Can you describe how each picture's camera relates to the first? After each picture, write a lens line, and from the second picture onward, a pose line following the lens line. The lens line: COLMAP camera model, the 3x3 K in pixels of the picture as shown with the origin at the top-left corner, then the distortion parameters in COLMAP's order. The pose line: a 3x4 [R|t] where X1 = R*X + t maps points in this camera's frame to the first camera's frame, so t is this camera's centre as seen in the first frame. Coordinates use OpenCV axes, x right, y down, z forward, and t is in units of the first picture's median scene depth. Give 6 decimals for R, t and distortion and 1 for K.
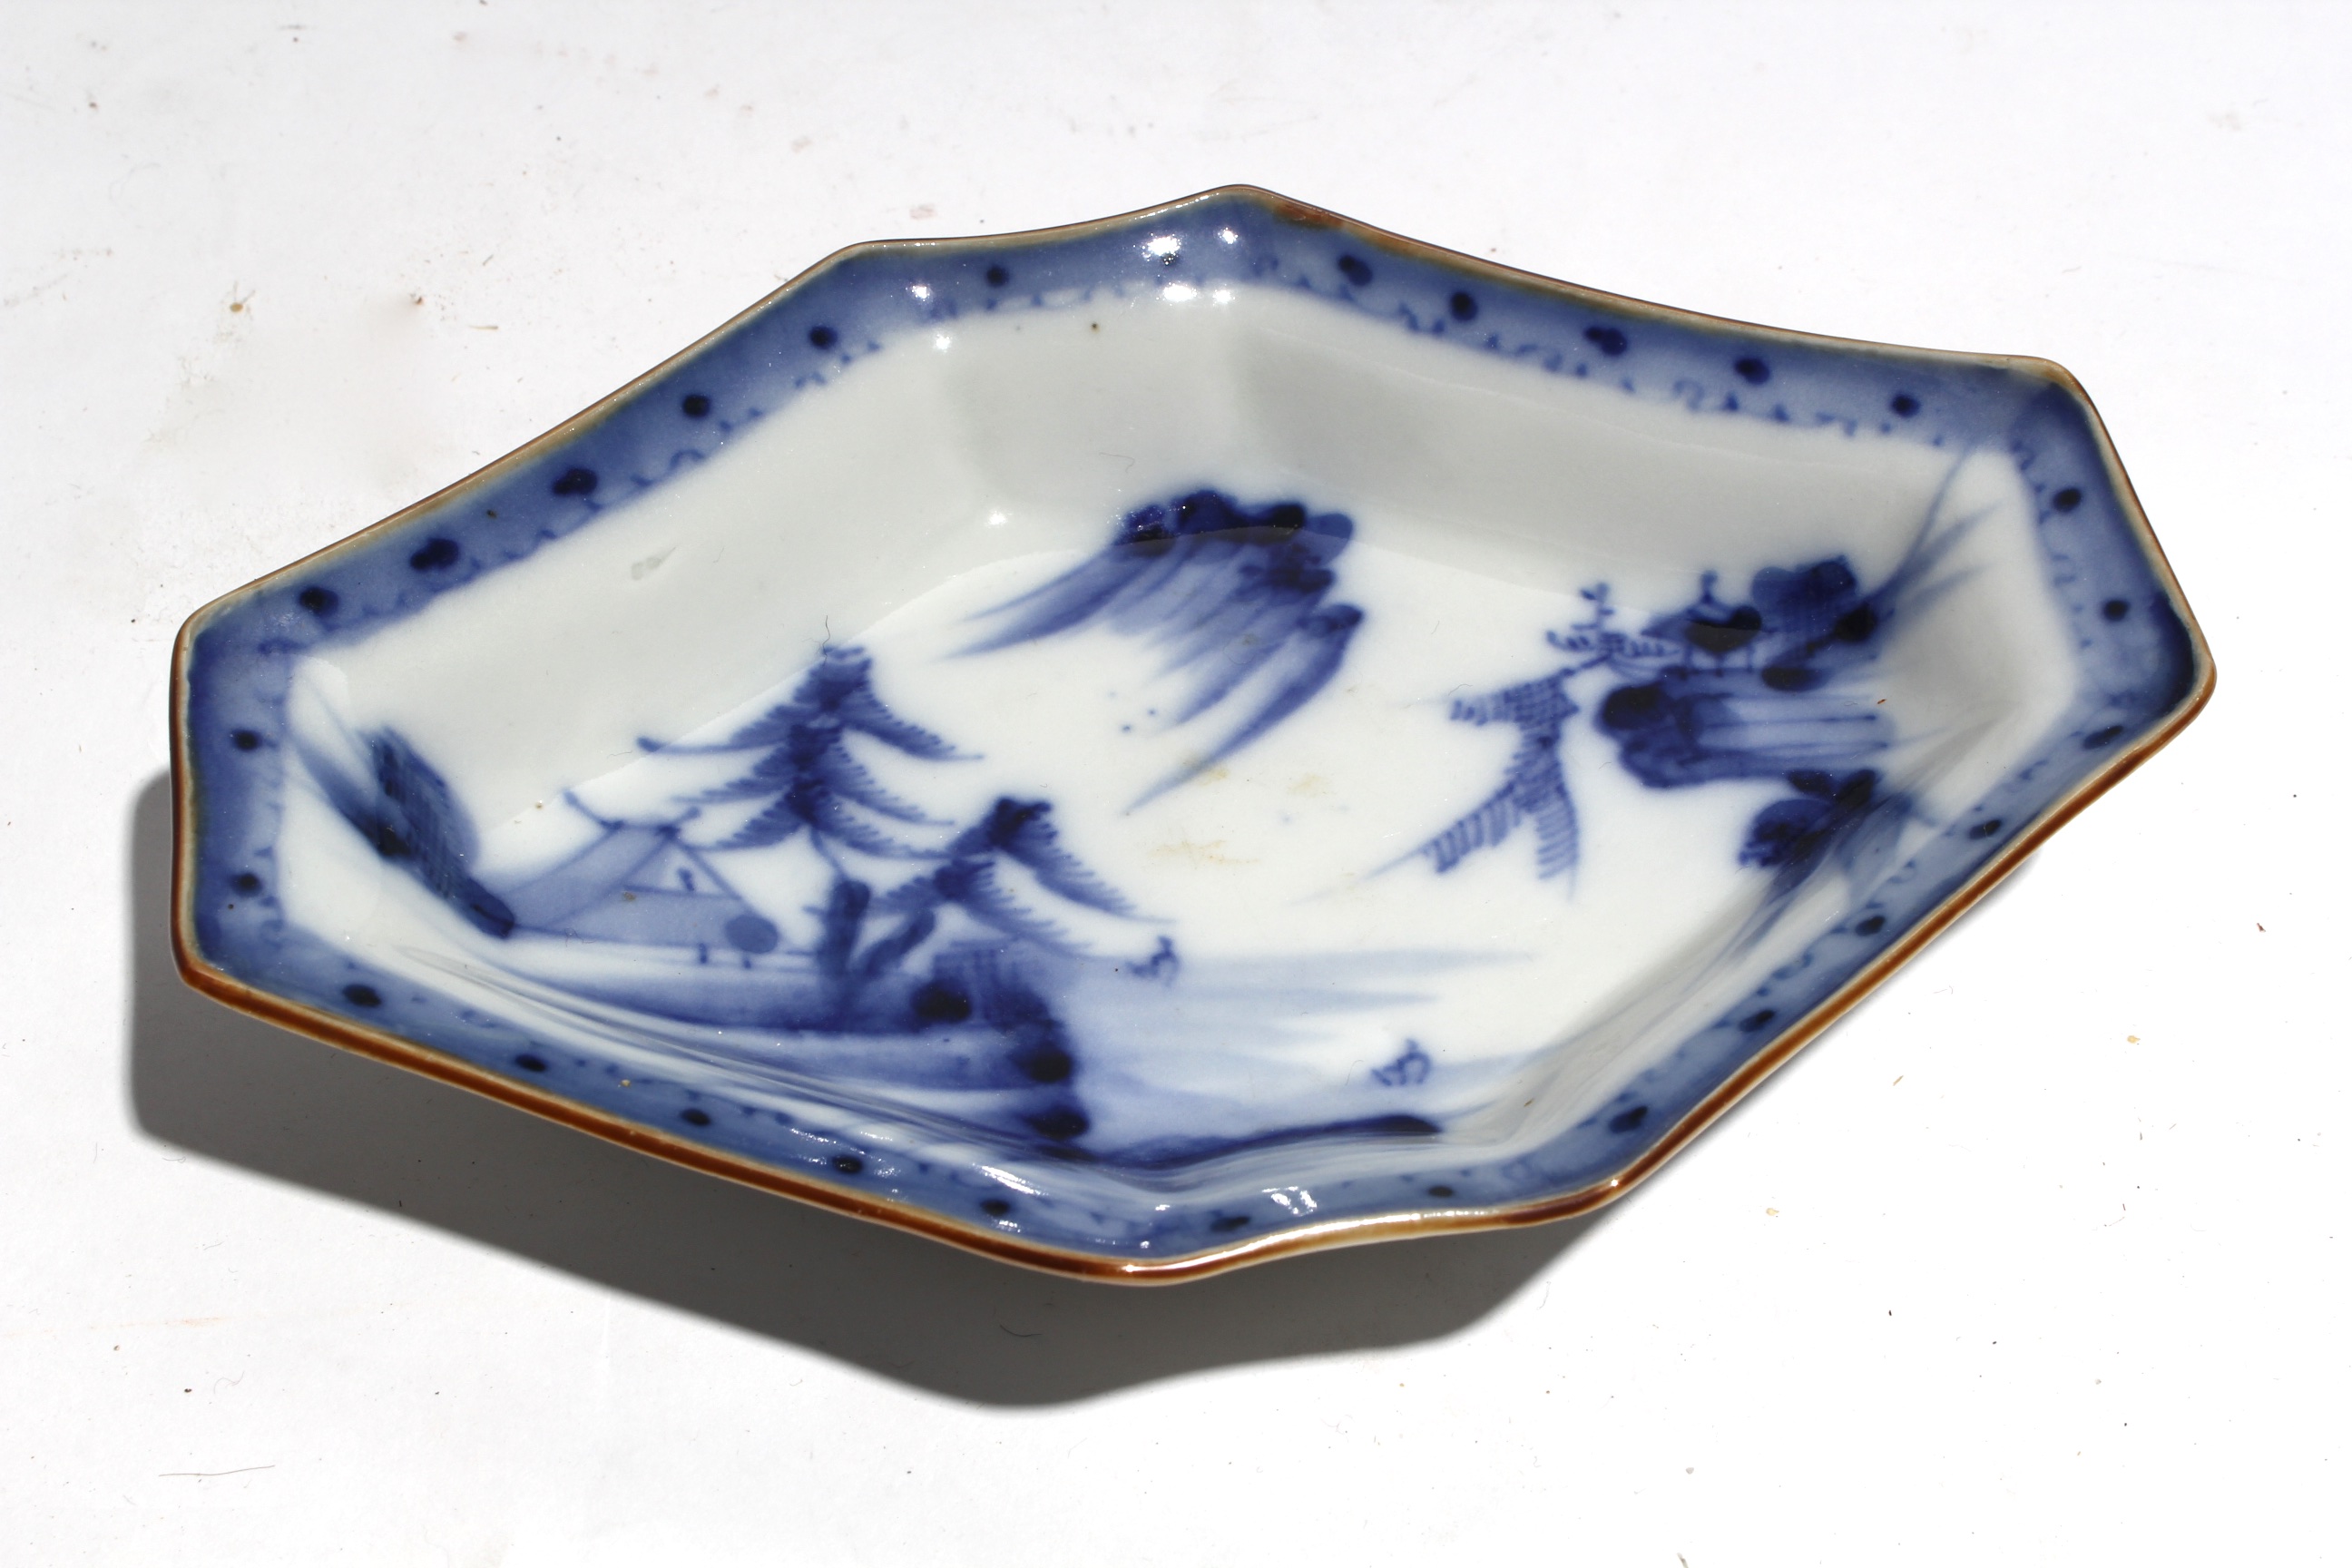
lens RADIAL K [[3859.7, 0, 1175.3], [0, 3859.7, 779.7], [0, 0, 1]] dist [-0.008893, 0.000000]
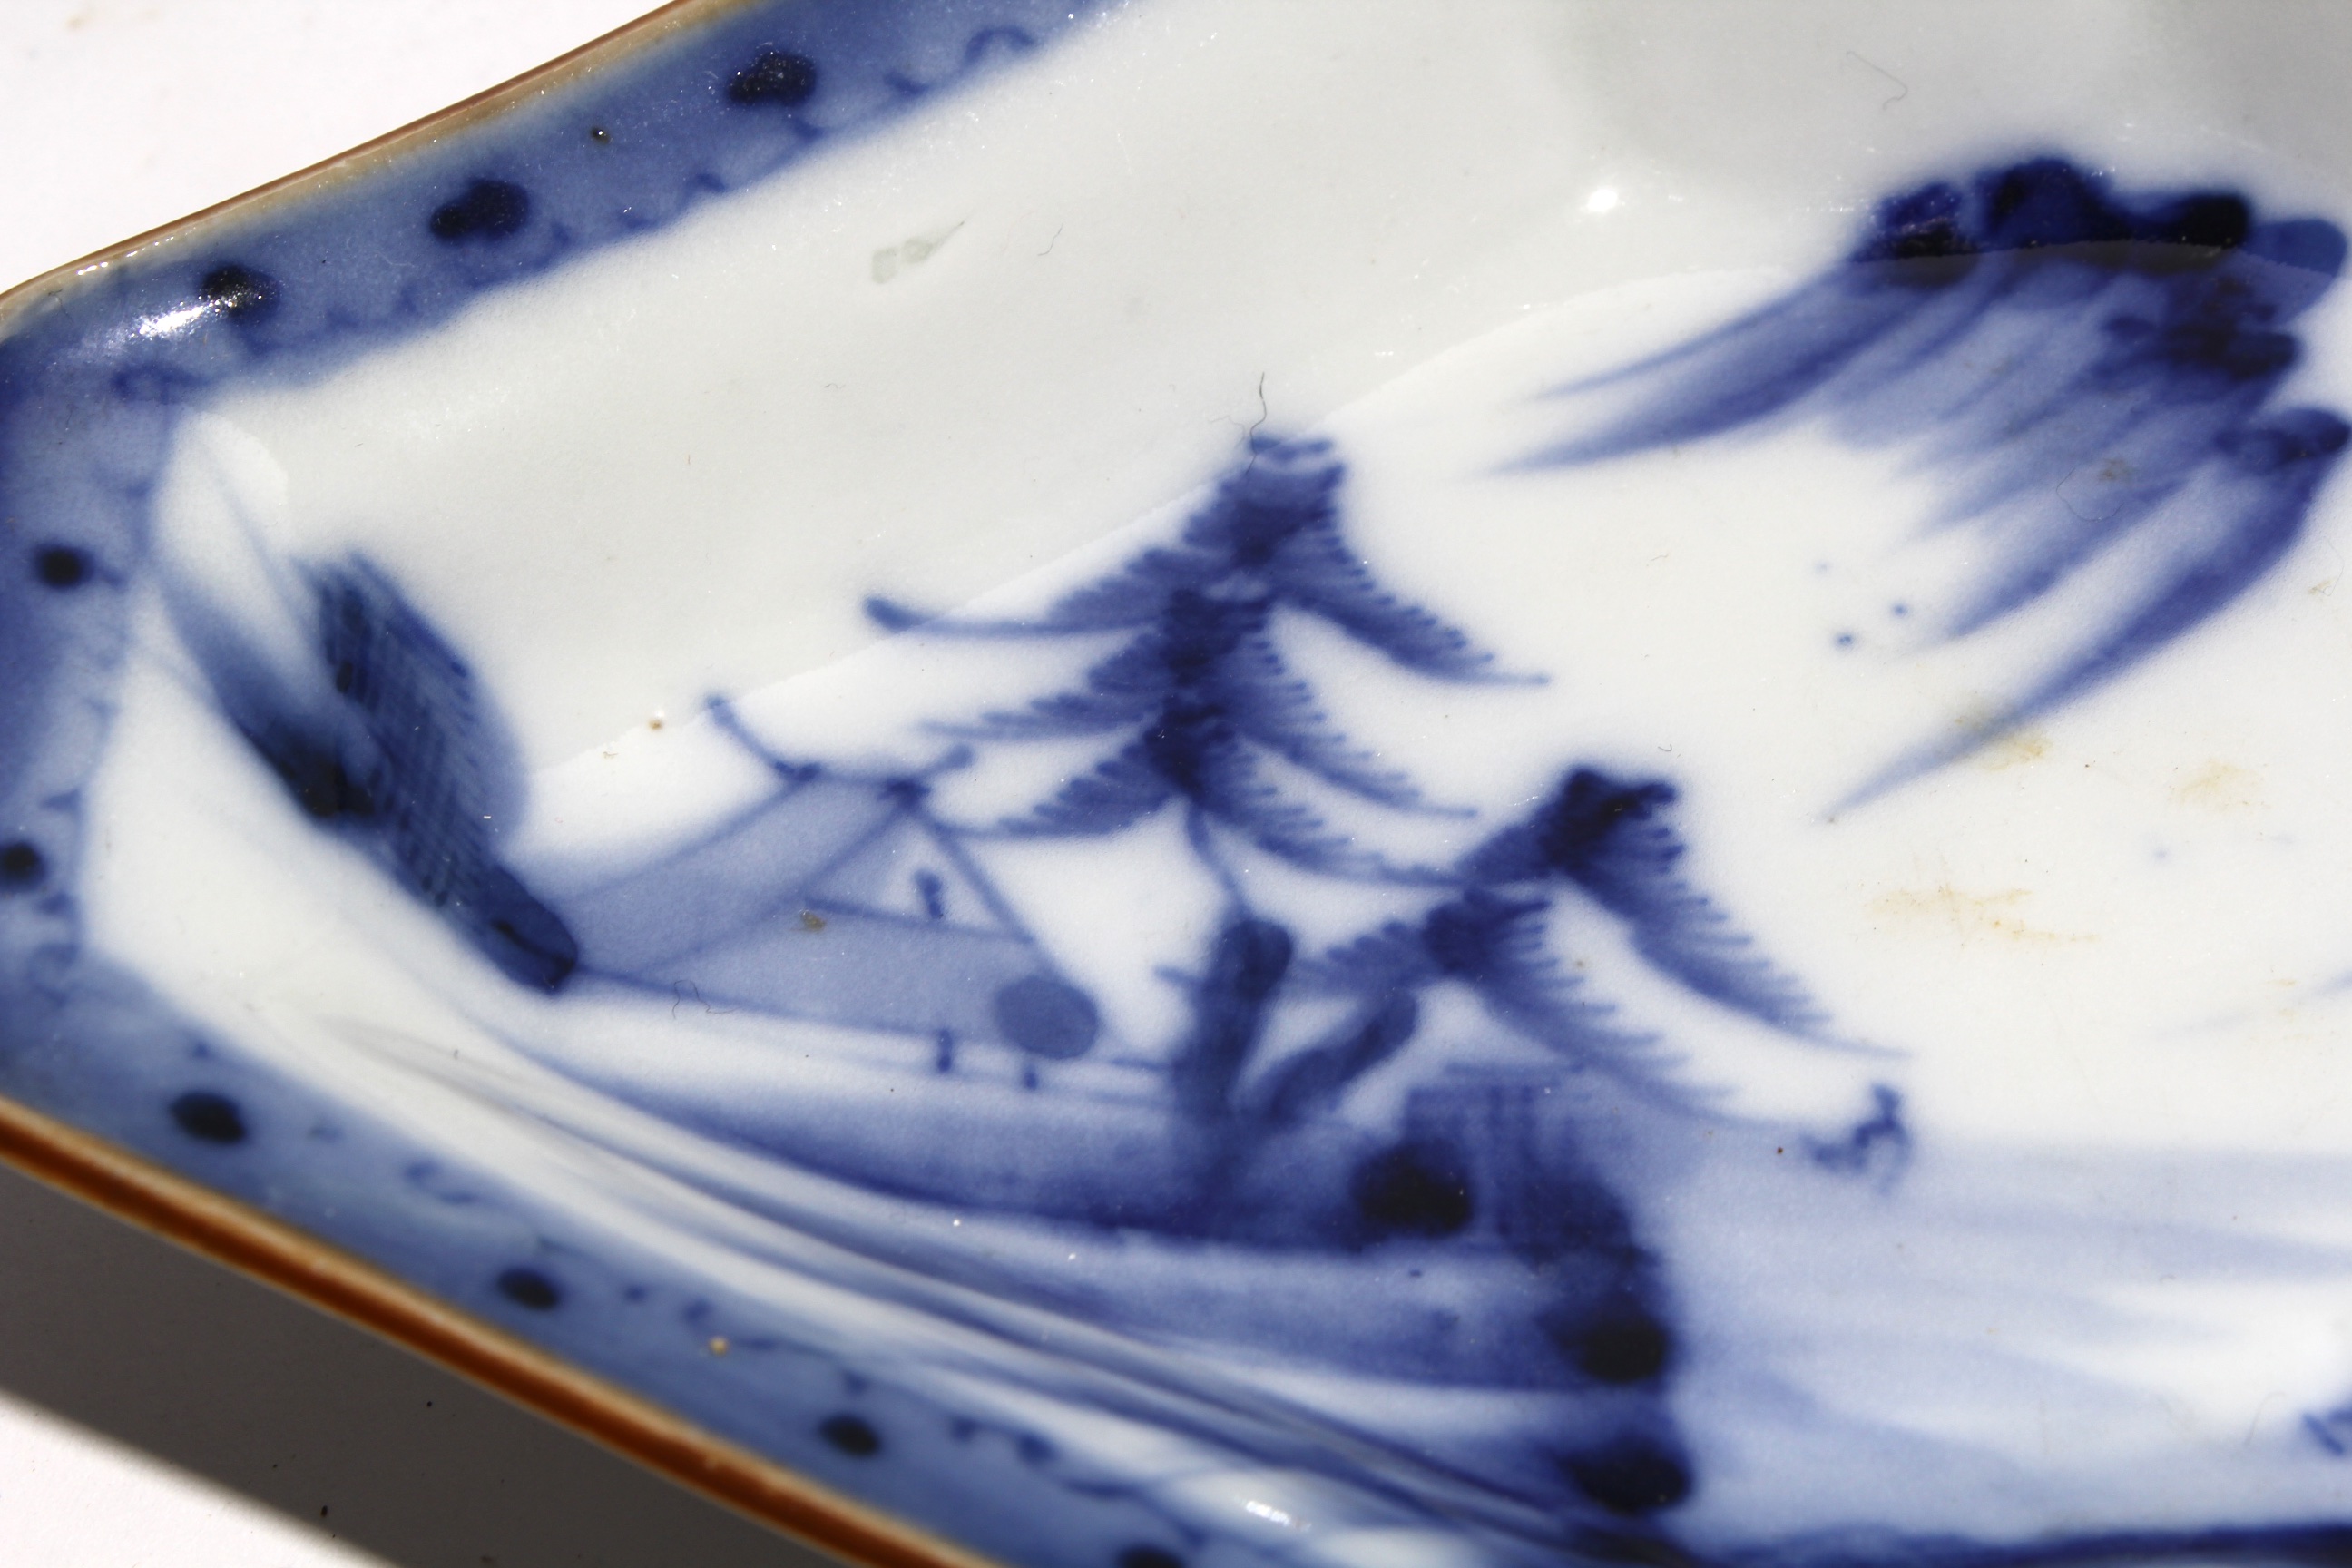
lens RADIAL K [[5659.4, 0, 1179.3], [0, 5659.4, 789.7], [0, 0, 1]] dist [0.061939, 0.000000]
pose [[0.986188, 0.068339, -0.150872, 0.014278], [-0.061021, 0.996749, 0.052619, -0.027934], [0.153978, -0.042686, 0.987152, 0.284390]]
